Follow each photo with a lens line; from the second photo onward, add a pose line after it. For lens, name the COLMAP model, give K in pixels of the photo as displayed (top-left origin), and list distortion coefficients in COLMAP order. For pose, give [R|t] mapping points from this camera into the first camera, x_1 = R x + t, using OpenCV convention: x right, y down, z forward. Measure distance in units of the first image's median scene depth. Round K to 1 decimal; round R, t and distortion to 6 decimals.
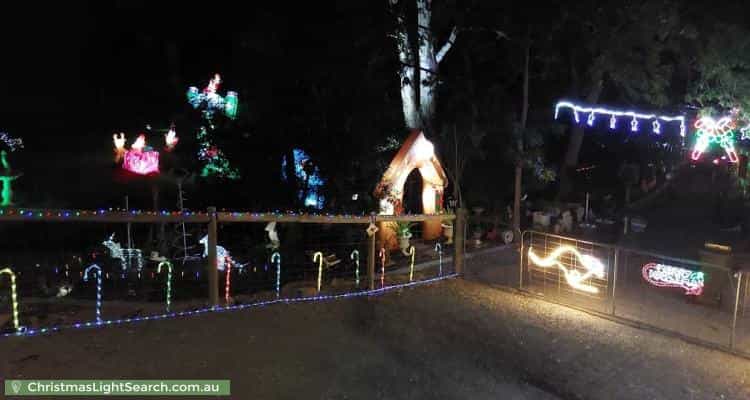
lens RADIAL K [[535.6, 0, 375.0], [0, 535.6, 200.0], [0, 0, 1]] dist [0.076570, -0.125693]
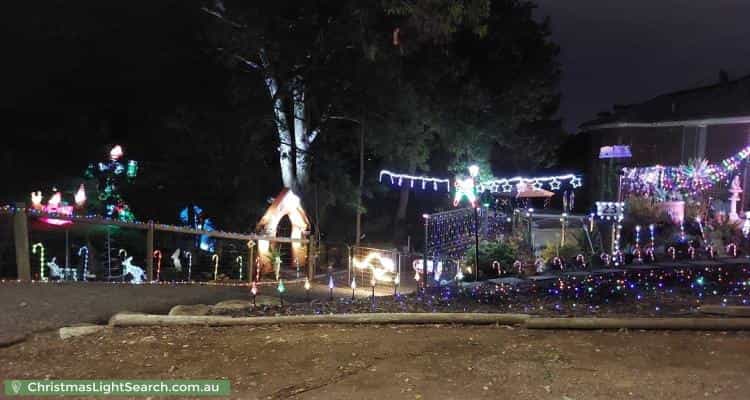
lens RADIAL K [[535.6, 0, 375.0], [0, 535.6, 200.0], [0, 0, 1]] dist [0.076570, -0.125693]
pose [[0.979379, 0.011248, 0.201716, 0.022273], [0.017818, 0.989749, -0.141702, 0.114624], [-0.201243, 0.142374, 0.969139, -0.444225]]
